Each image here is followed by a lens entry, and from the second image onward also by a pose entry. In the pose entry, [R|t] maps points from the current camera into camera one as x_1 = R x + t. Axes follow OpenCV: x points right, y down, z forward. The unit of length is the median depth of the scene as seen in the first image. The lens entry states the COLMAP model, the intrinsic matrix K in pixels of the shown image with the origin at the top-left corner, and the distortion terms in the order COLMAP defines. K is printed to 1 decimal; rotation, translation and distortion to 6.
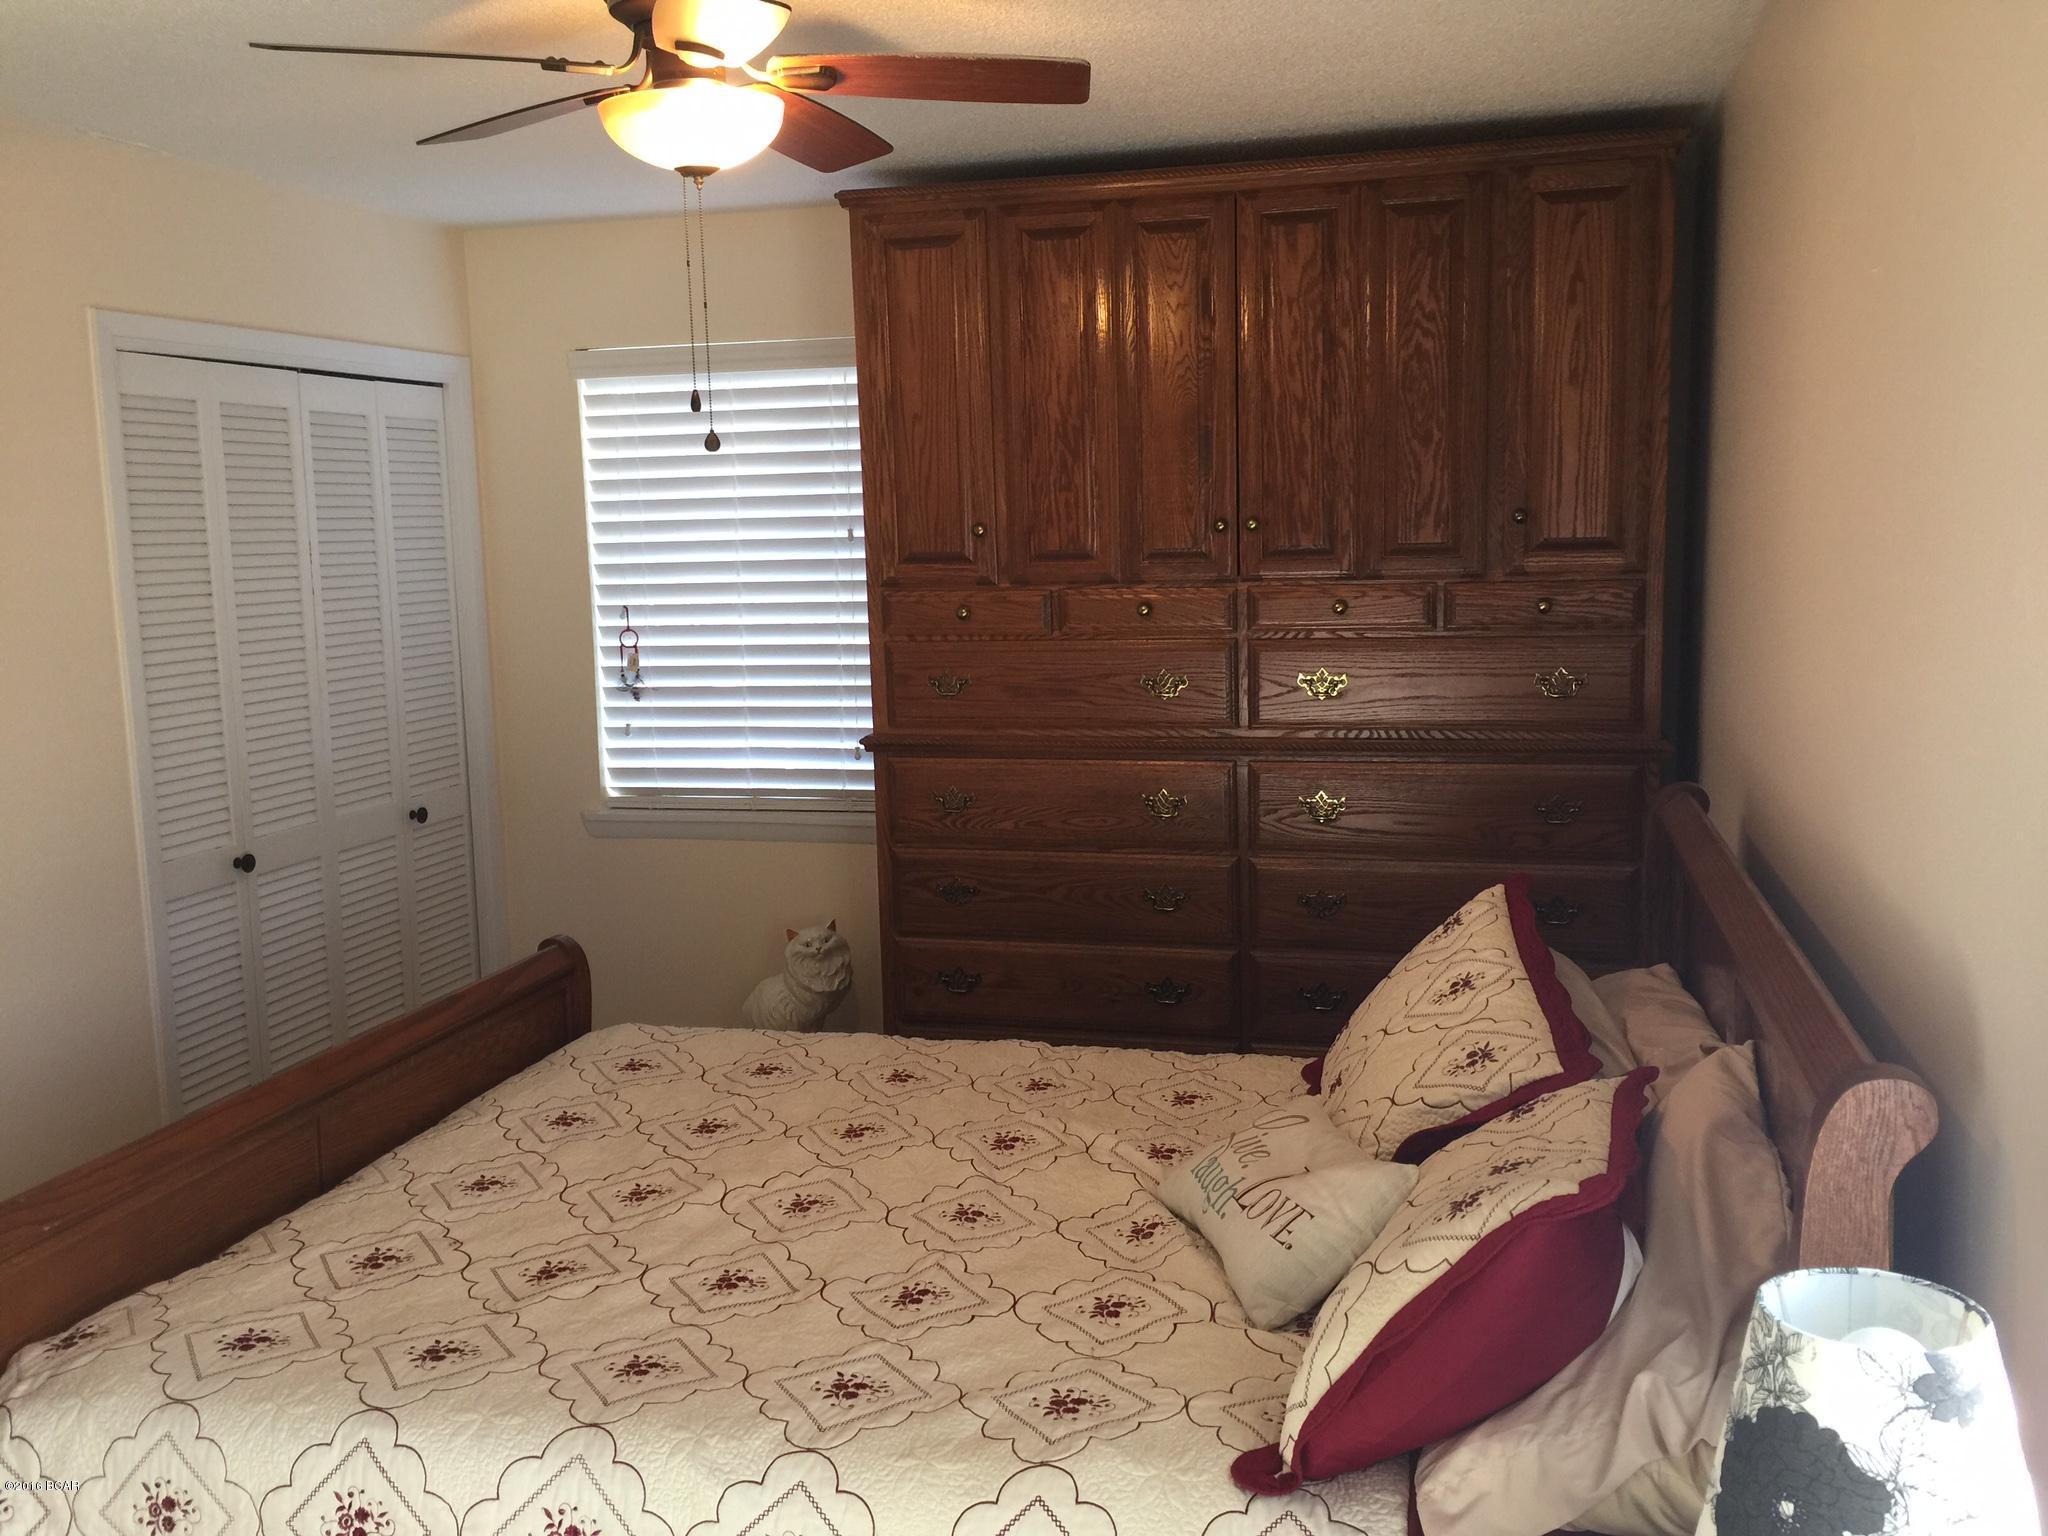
lens RADIAL K [[1755.2, 0, 1029.4], [0, 1755.2, 756.3], [0, 0, 1]] dist [0.075572, -0.089532]
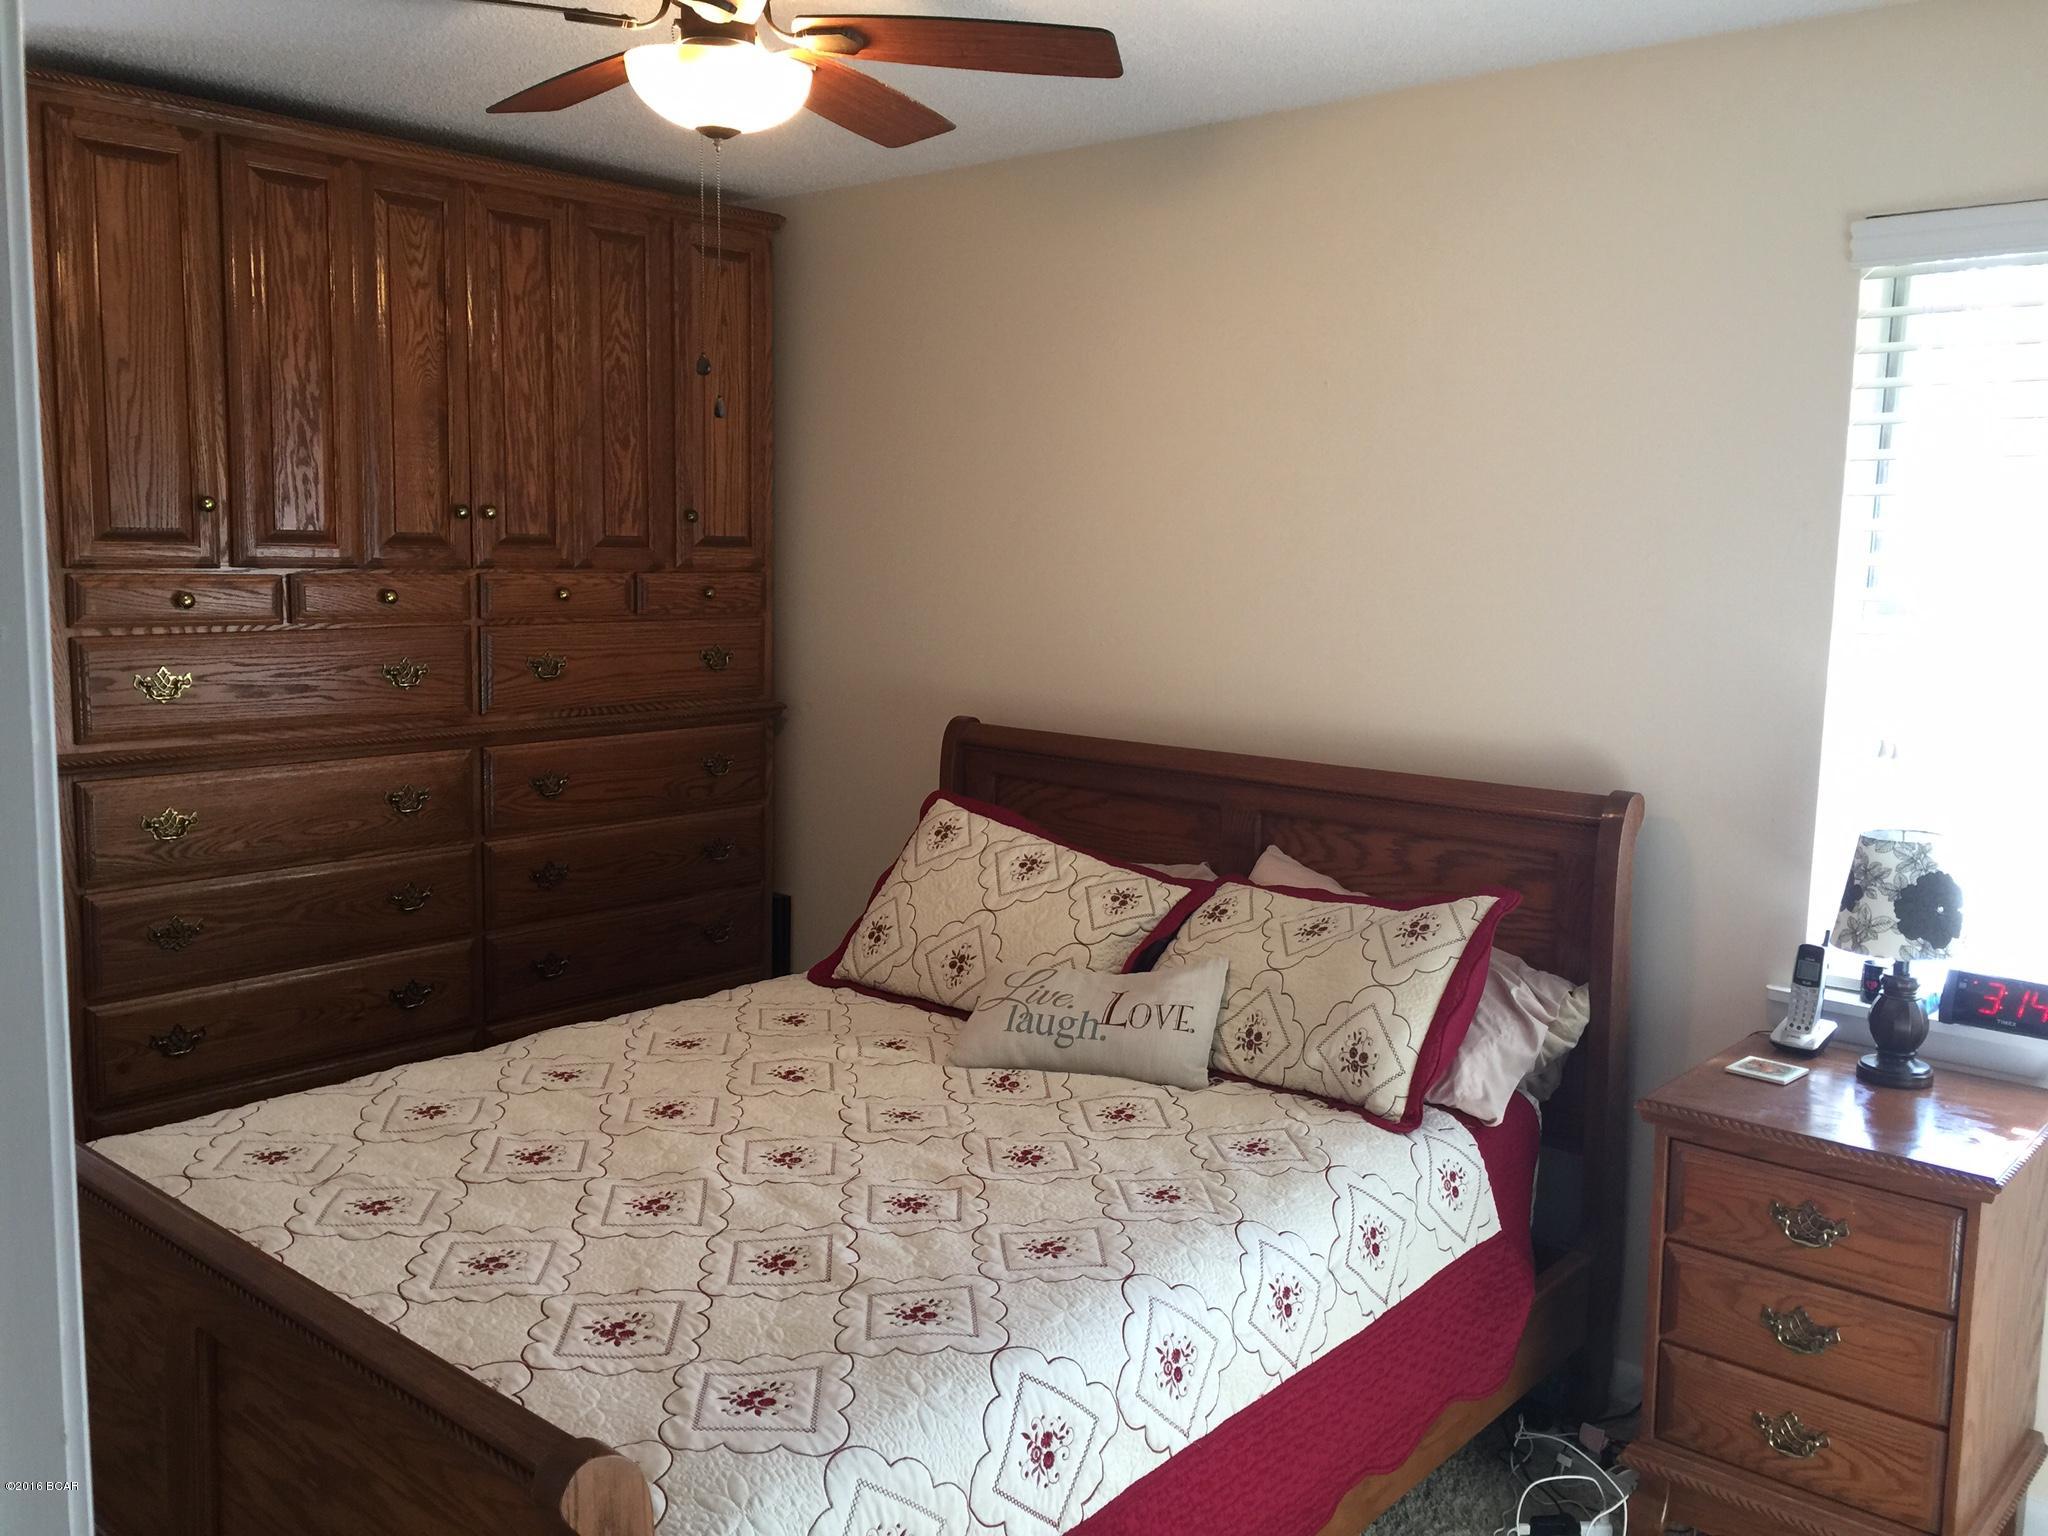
lens RADIAL K [[1755.2, 0, 1022.2], [0, 1755.2, 770.5], [0, 0, 1]] dist [0.075572, -0.089532]
pose [[0.449026, -0.088215, 0.889153, -0.671640], [0.092390, 0.994364, 0.051996, -0.008292], [-0.888729, 0.058801, 0.454646, 0.277109]]
